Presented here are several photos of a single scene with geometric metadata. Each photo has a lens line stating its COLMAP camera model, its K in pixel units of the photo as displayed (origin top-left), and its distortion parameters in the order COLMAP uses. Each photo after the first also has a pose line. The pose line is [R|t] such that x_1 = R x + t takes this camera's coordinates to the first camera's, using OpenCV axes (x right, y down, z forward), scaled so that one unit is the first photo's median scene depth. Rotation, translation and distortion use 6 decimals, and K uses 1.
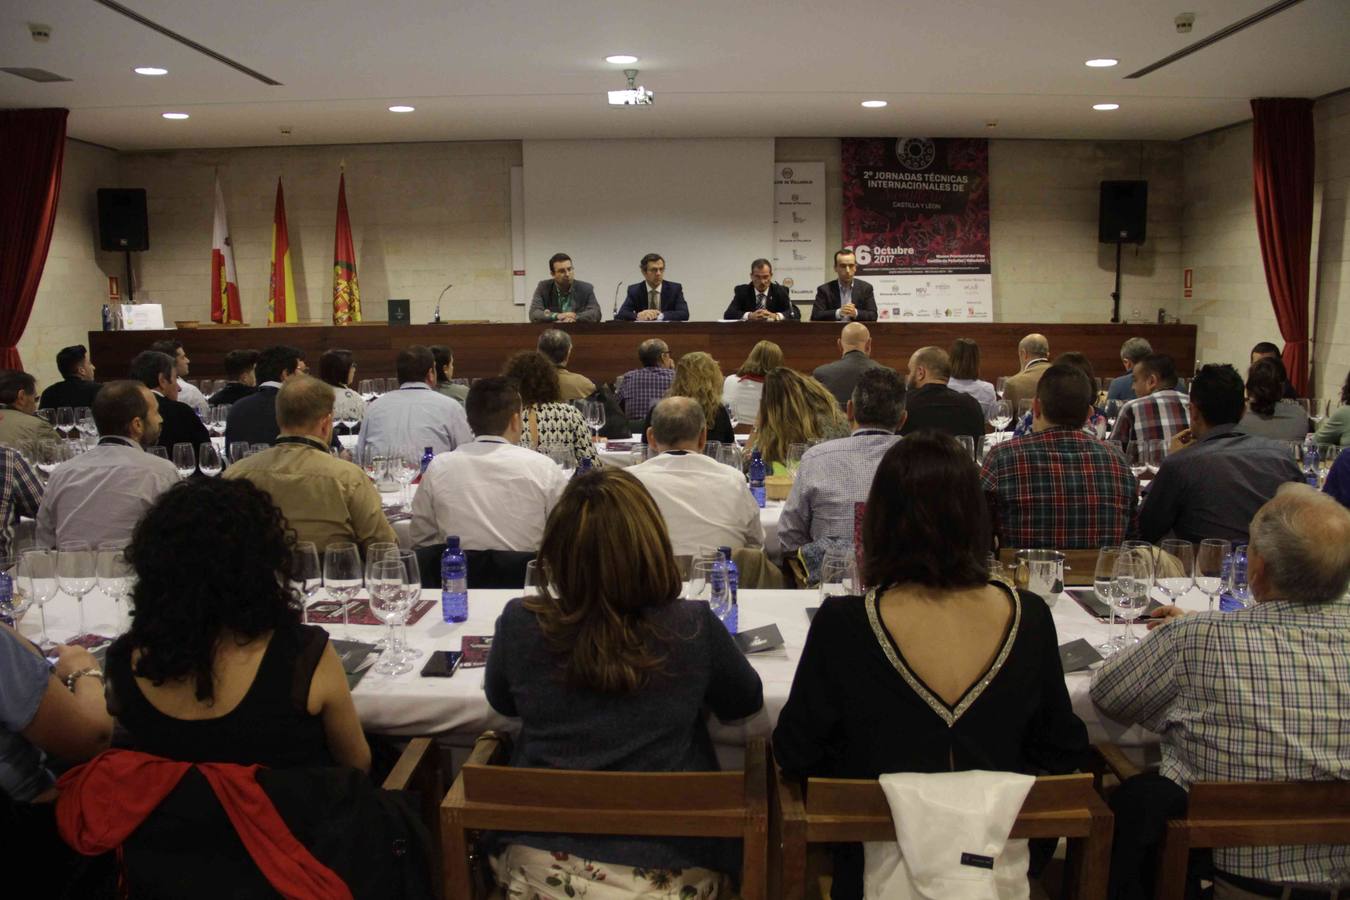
lens RADIAL K [[1131.9, 0, 675.0], [0, 1131.9, 450.0], [0, 0, 1]] dist [-0.169937, 0.147247]
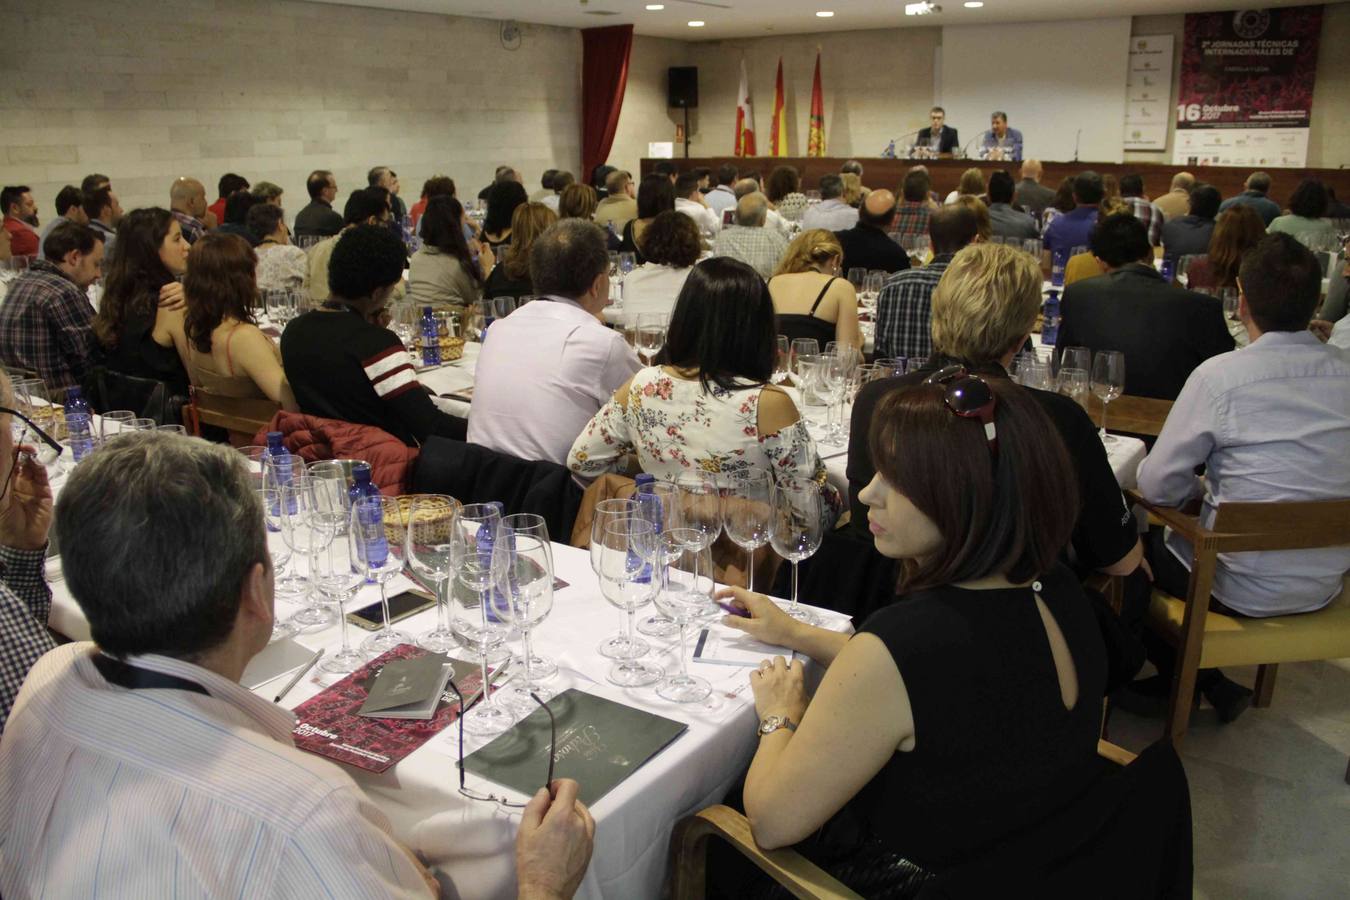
lens RADIAL K [[1131.9, 0, 675.0], [0, 1131.9, 450.0], [0, 0, 1]] dist [-0.169937, 0.147247]
pose [[0.821669, 0.149234, -0.550081, 0.411348], [-0.076011, 0.985184, 0.153735, 0.050258], [0.564873, -0.084507, 0.820839, -0.326954]]
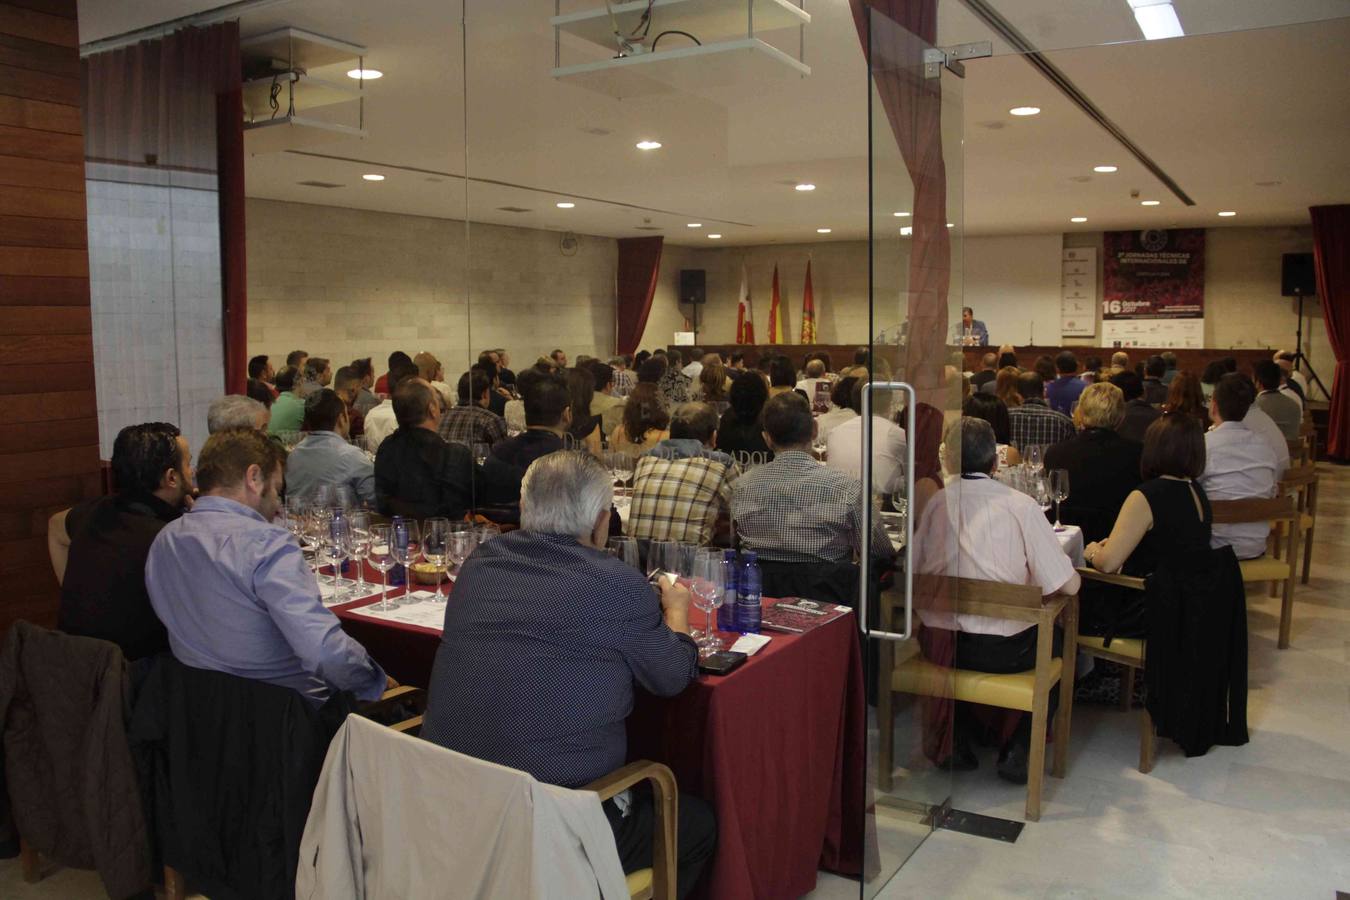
lens RADIAL K [[1131.9, 0, 675.0], [0, 1131.9, 450.0], [0, 0, 1]] dist [-0.169937, 0.147247]
pose [[0.863748, 0.052428, -0.501189, 0.418184], [-0.069763, 0.997437, -0.015890, 0.091553], [0.499072, 0.048689, 0.865192, -0.620731]]
